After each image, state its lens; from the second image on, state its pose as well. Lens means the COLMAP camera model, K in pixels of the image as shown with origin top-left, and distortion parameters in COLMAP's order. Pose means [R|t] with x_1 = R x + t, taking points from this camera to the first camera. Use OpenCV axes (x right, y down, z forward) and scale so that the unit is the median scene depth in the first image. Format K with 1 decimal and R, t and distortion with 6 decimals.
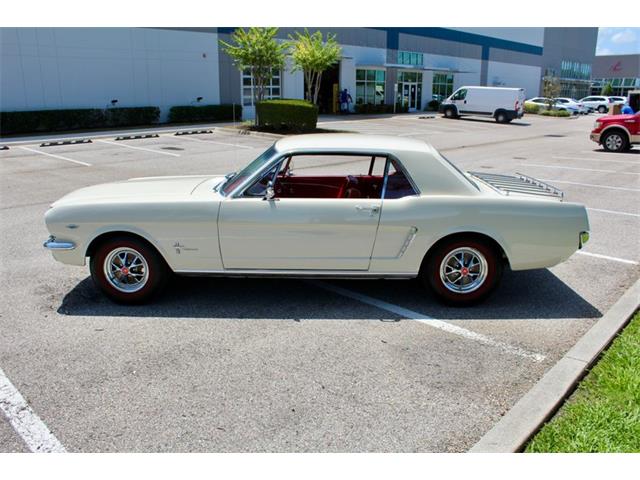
lens RADIAL K [[533.8, 0, 321.2], [0, 533.8, 243.2], [0, 0, 1]] dist [-0.145568, 0.118449]
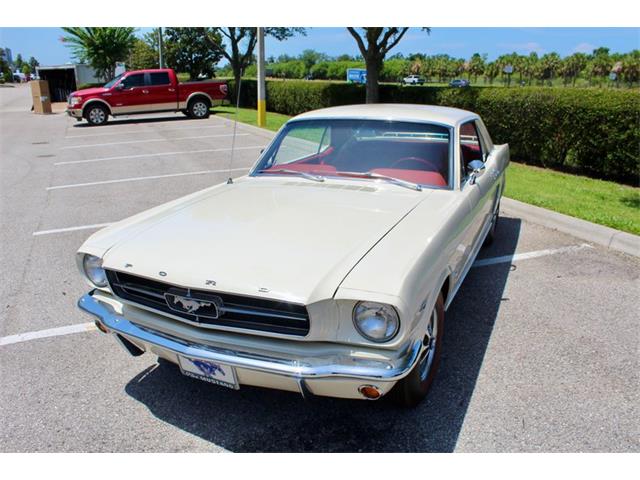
lens RADIAL K [[533.8, 0, 317.7], [0, 533.8, 237.6], [0, 0, 1]] dist [-0.145568, 0.118449]
pose [[0.391494, -0.274527, 0.878275, -0.925149], [0.248389, 0.950557, 0.186400, -0.208982], [-0.886022, 0.145179, 0.440326, 0.821908]]
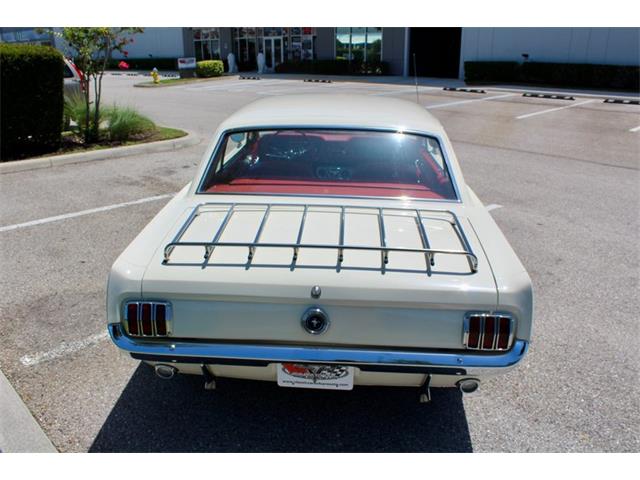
lens RADIAL K [[533.8, 0, 321.8], [0, 533.8, 238.7], [0, 0, 1]] dist [-0.145568, 0.118449]
pose [[-0.030210, 0.345416, -0.937963, 0.908846], [-0.268985, 0.900965, 0.340454, -0.306786], [0.962670, 0.262583, 0.065694, 1.088621]]
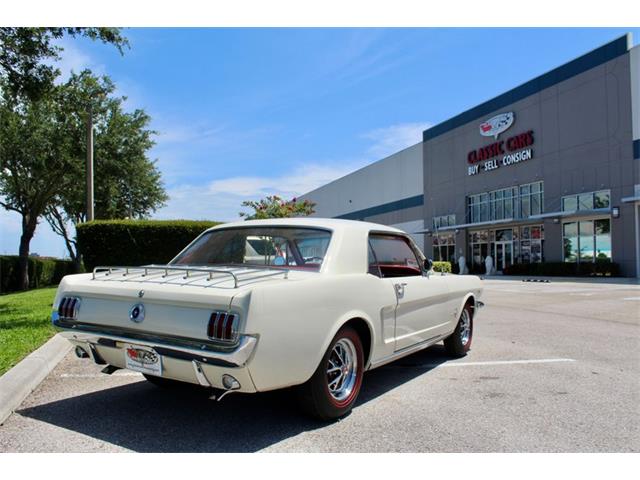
lens RADIAL K [[533.8, 0, 314.9], [0, 533.8, 242.6], [0, 0, 1]] dist [-0.145568, 0.118449]
pose [[-0.505114, -0.032131, -0.862455, 0.974417], [-0.238721, 0.965520, 0.103841, -0.296778], [0.829381, 0.258338, -0.495368, 1.642903]]
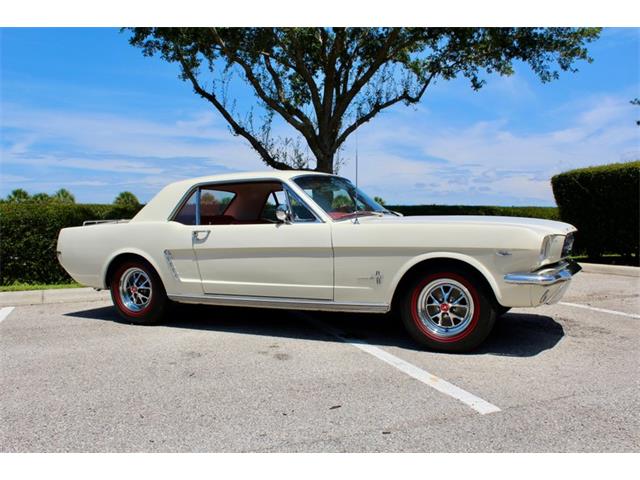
lens RADIAL K [[597.1, 0, 317.0], [0, 597.1, 235.0], [0, 0, 1]] dist [-0.097093, 0.000000]
pose [[-0.909136, 0.005917, 0.416458, -0.572688], [0.127917, 0.955540, 0.265669, -0.426854], [-0.396370, 0.294802, -0.869473, 2.213756]]
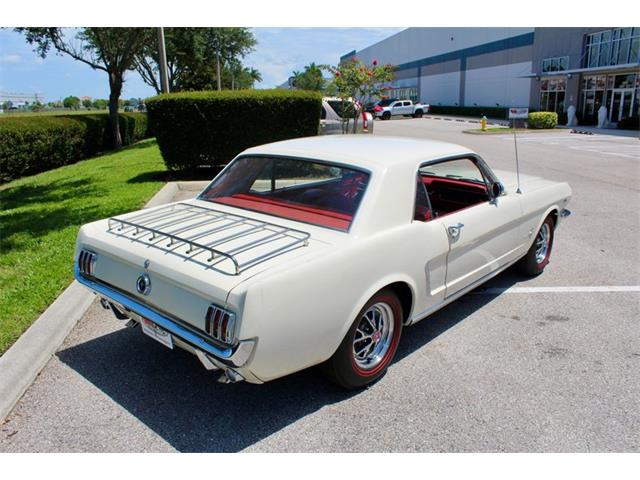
lens RADIAL K [[533.8, 0, 314.2], [0, 533.8, 245.2], [0, 0, 1]] dist [-0.145568, 0.118449]
pose [[-0.654213, 0.207512, -0.727285, 0.816596], [-0.199567, 0.880177, 0.430652, -0.440450], [0.729505, 0.426881, -0.534411, 1.606742]]
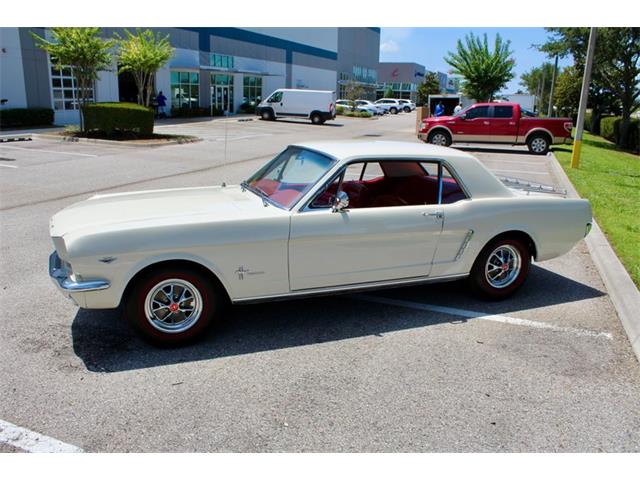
lens RADIAL K [[534.3, 0, 320.2], [0, 534.3, 242.2], [0, 0, 1]] dist [-0.150065, 0.120745]
pose [[0.925719, -0.080423, 0.369562, -0.457217], [0.082774, 0.996523, 0.009521, -0.038076], [-0.369043, 0.021777, 0.929157, 0.140118]]
